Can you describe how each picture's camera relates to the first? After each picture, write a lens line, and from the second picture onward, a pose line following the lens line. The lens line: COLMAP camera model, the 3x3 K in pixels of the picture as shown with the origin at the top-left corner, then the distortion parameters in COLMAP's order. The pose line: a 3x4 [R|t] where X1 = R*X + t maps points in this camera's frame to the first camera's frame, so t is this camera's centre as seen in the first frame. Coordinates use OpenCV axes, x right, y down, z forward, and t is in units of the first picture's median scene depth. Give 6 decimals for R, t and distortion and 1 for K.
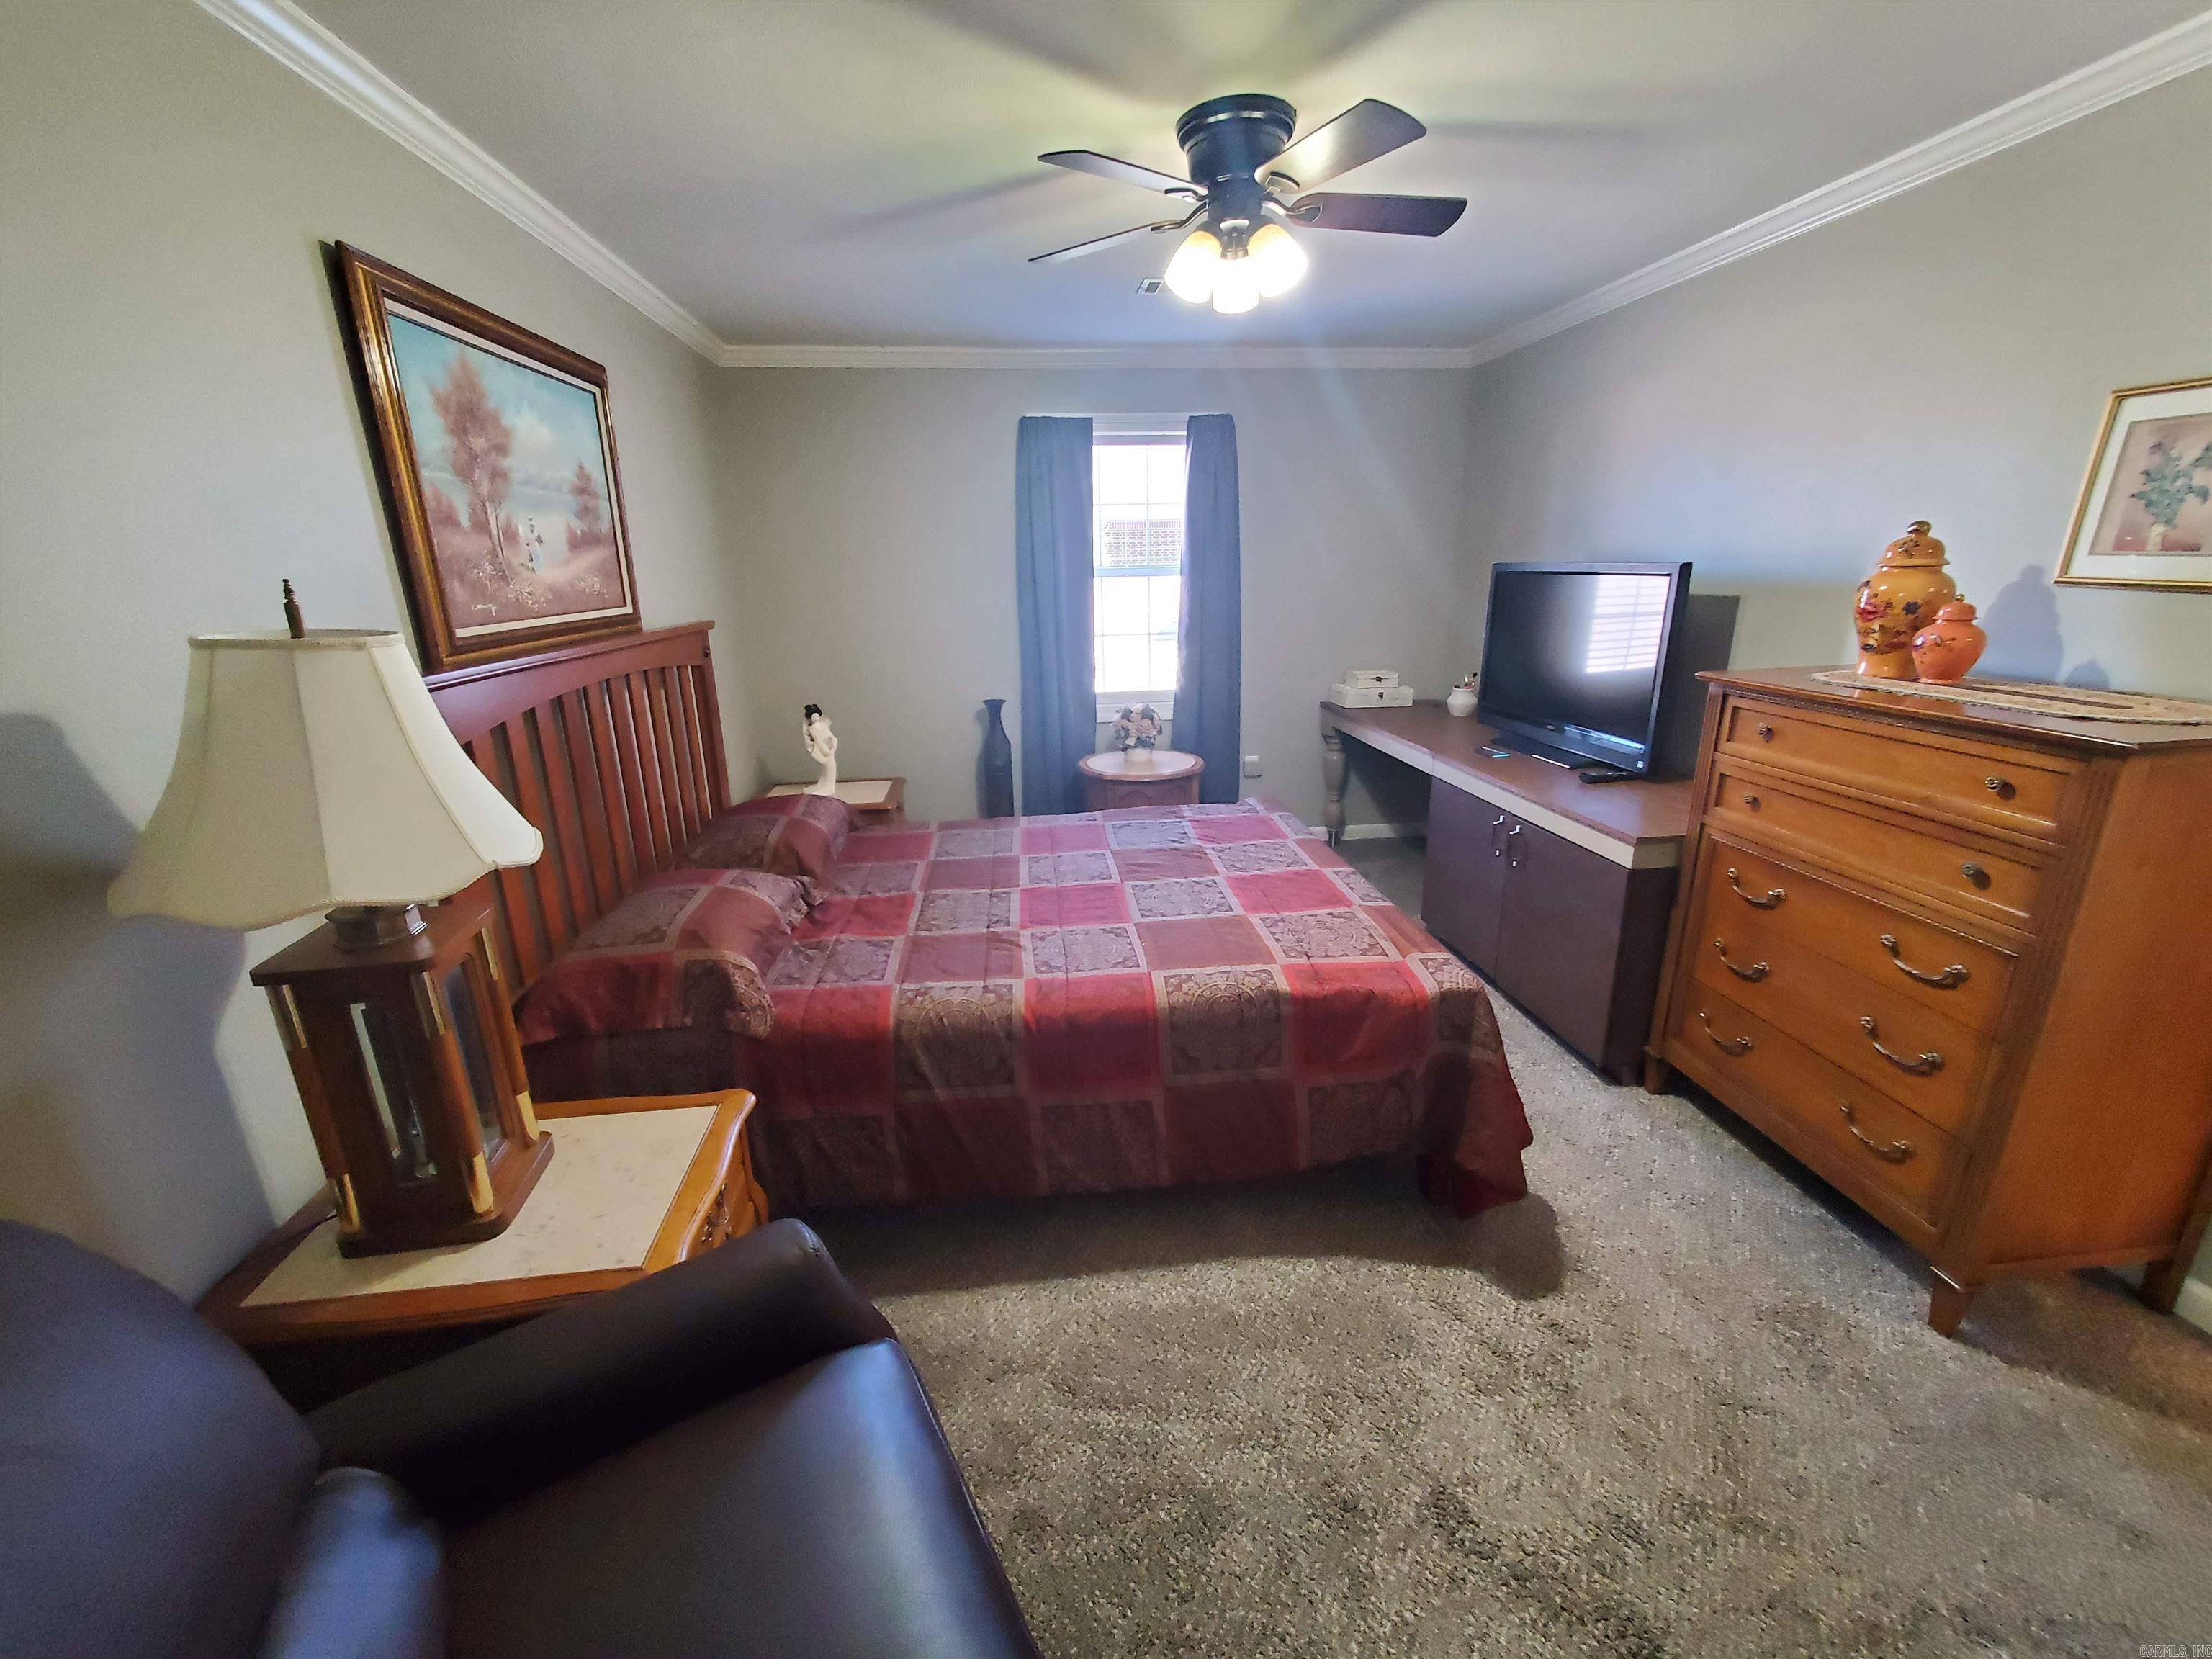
lens RADIAL K [[872.5, 0, 1100.3], [0, 872.5, 826.1], [0, 0, 1]] dist [0.003348, -0.001117]
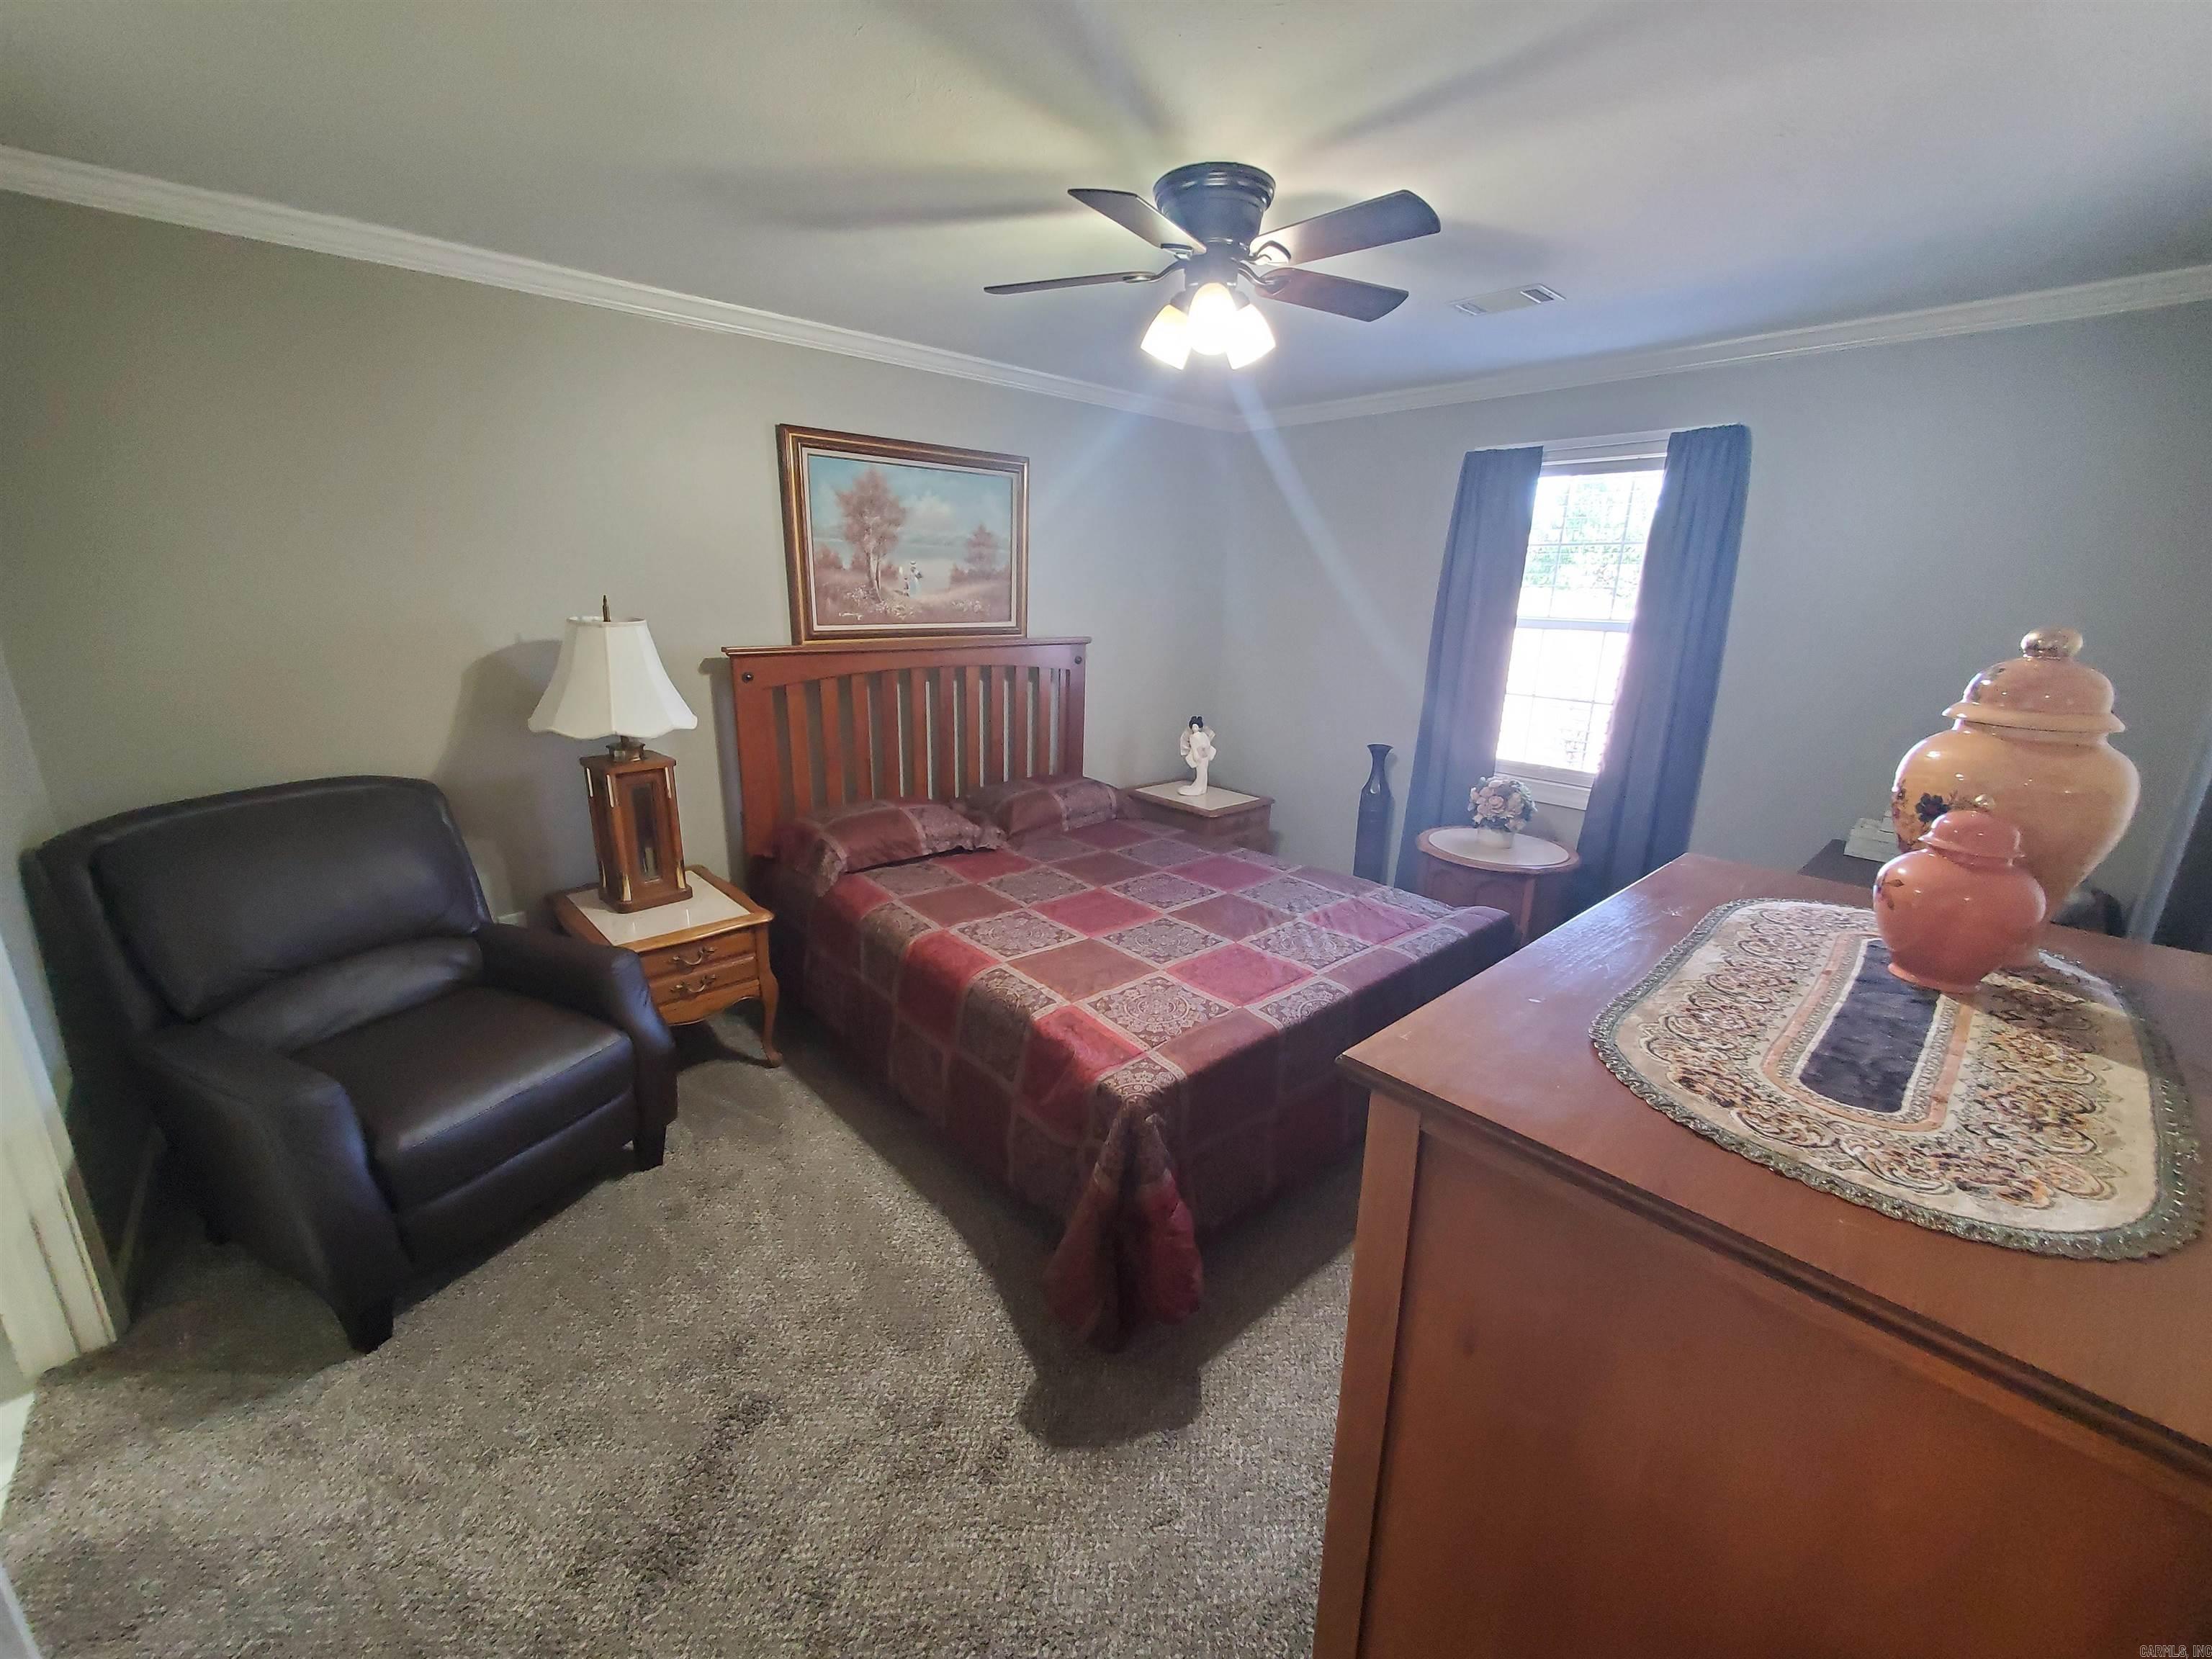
lens RADIAL K [[872.5, 0, 1100.3], [0, 872.5, 826.1], [0, 0, 1]] dist [0.003348, -0.001117]
pose [[0.583343, 0.249788, -0.772863, 0.941162], [-0.269224, 0.957208, 0.106163, -0.156150], [0.766309, 0.146144, 0.625630, 0.338992]]
